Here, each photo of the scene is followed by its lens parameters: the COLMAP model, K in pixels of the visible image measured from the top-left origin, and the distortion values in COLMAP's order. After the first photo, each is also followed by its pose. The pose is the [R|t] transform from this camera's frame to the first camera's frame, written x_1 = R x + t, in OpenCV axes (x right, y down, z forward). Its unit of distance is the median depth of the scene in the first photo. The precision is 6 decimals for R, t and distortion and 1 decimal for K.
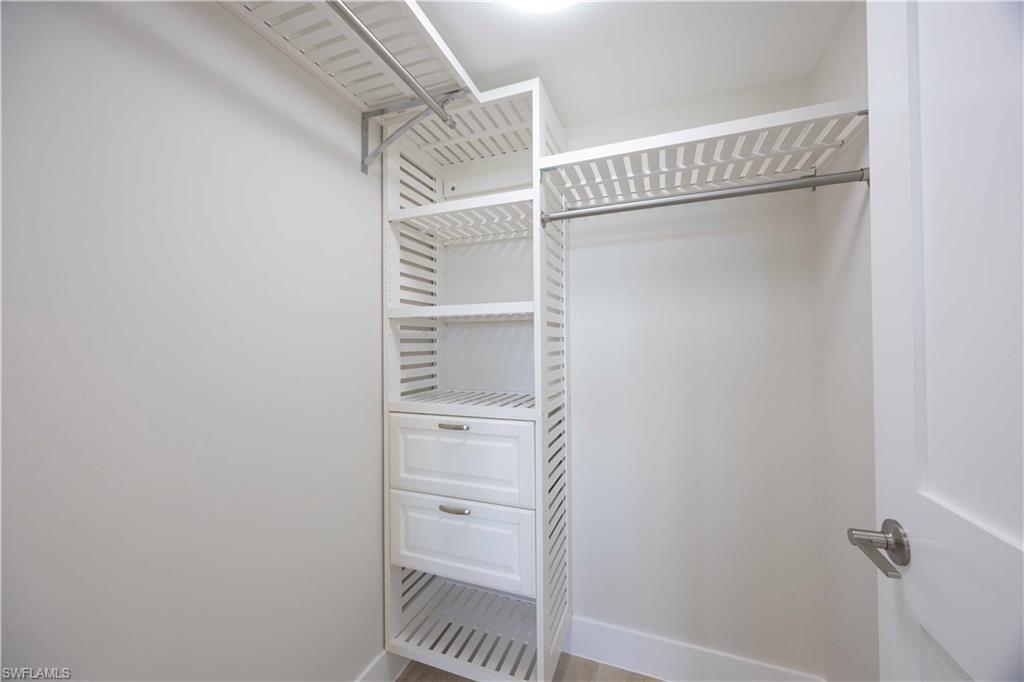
lens RADIAL K [[399.6, 0, 505.8], [0, 399.6, 337.9], [0, 0, 1]] dist [-0.002280, 0.000328]
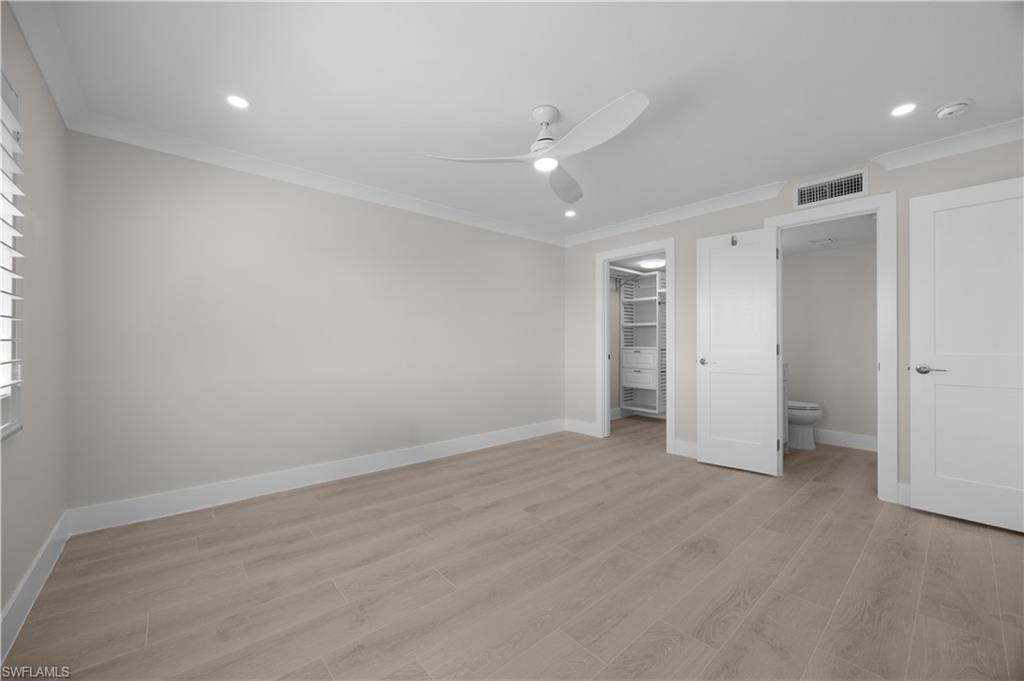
lens RADIAL K [[399.6, 0, 509.7], [0, 399.6, 339.3], [0, 0, 1]] dist [-0.002280, 0.000328]
pose [[0.883990, 0.011340, -0.467368, 0.617374], [-0.006024, 0.999899, 0.012868, 0.039258], [0.467467, -0.008560, 0.883969, -3.194656]]
